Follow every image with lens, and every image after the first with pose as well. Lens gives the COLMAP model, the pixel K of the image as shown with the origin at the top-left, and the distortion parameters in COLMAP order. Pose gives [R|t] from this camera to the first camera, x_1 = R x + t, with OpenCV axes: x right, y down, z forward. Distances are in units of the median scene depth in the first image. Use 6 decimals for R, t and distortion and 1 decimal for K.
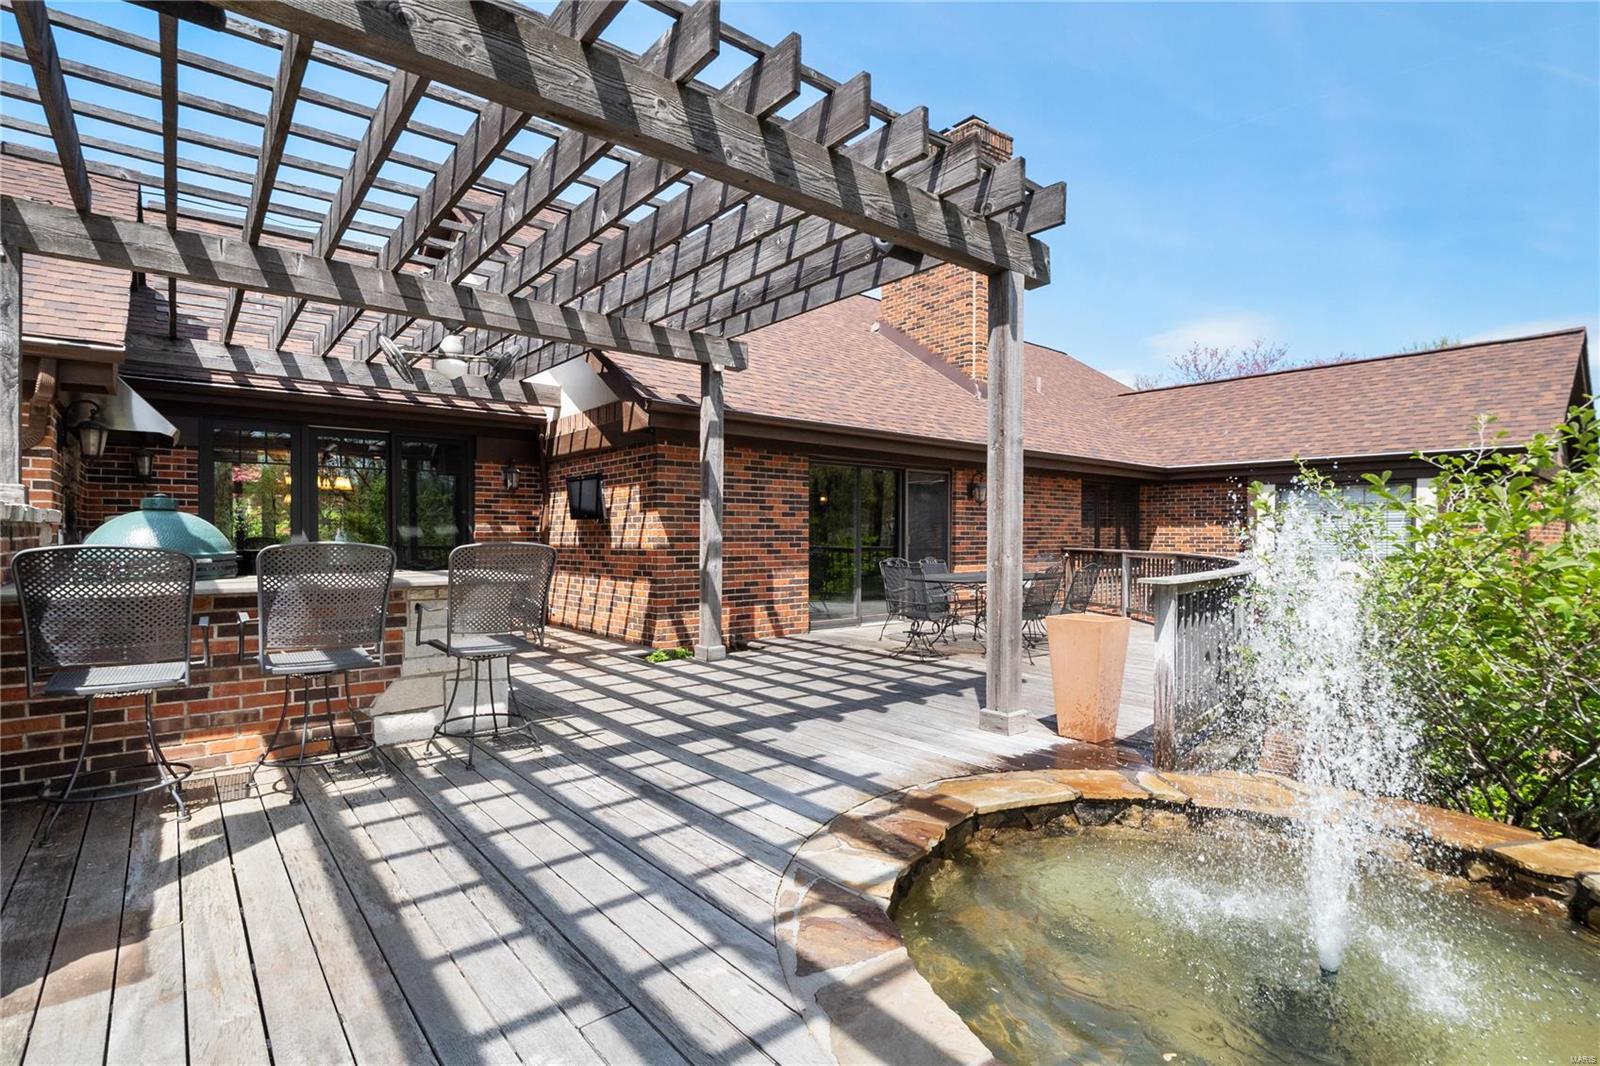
lens RADIAL K [[772.7, 0, 790.9], [0, 772.7, 541.5], [0, 0, 1]] dist [-0.016933, -0.000247]
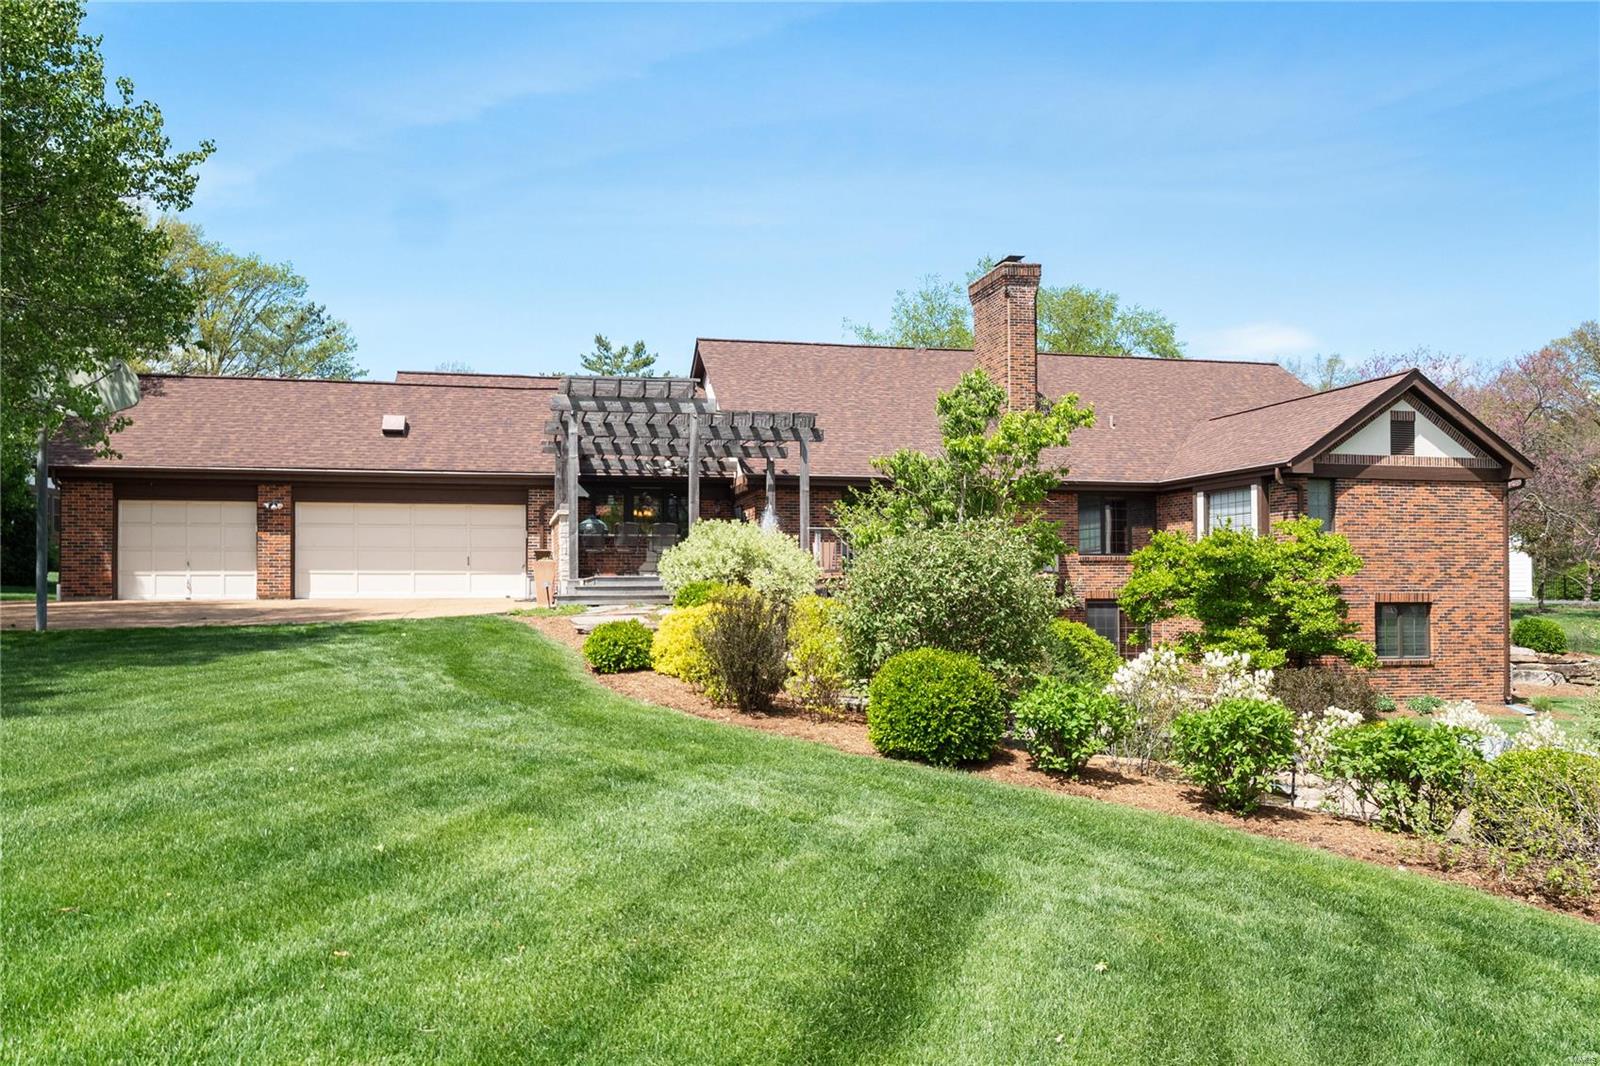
lens RADIAL K [[1181.1, 0, 802.6], [0, 1181.1, 535.7], [0, 0, 1]] dist [-0.001910, -0.000159]
pose [[0.903769, -0.026864, -0.427176, 1.269802], [0.005054, 0.998629, -0.052108, 0.169736], [0.427990, 0.044934, 0.902666, -1.858205]]
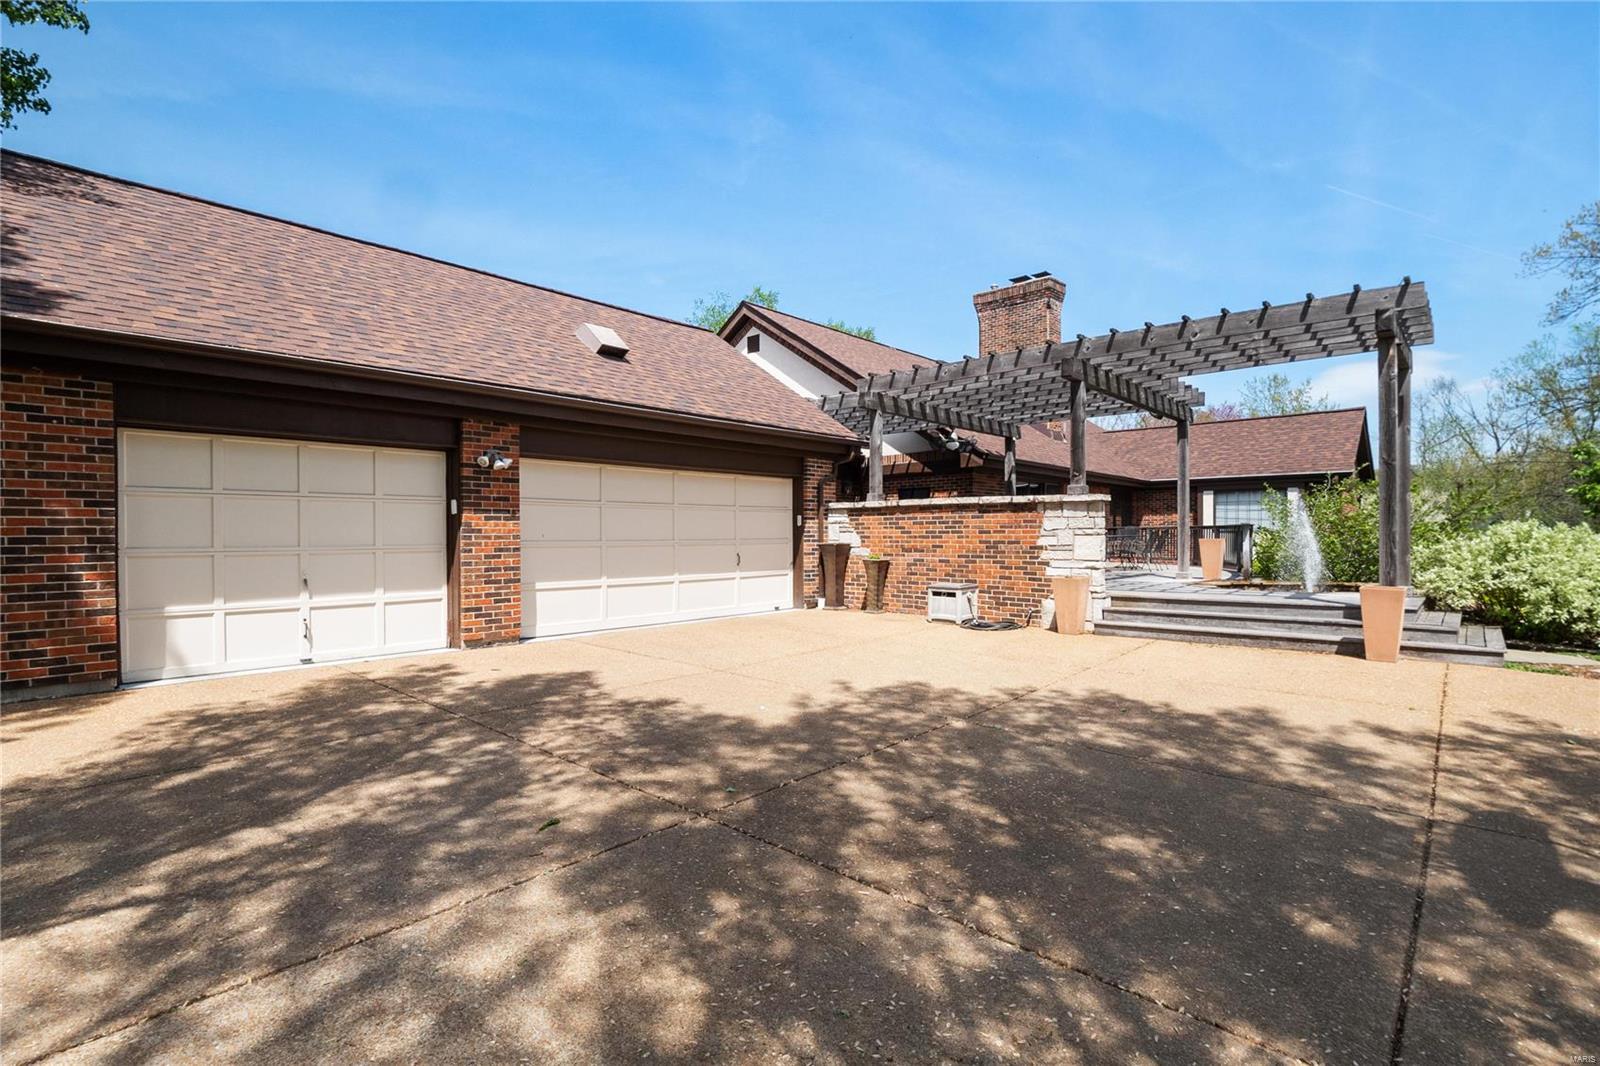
lens RADIAL K [[772.7, 0, 797.5], [0, 772.7, 530.6], [0, 0, 1]] dist [-0.016933, -0.000247]
pose [[0.987376, -0.009267, 0.158125, -0.842745], [0.011834, 0.999813, -0.015297, 0.048086], [-0.157954, 0.016975, 0.987301, -0.844458]]
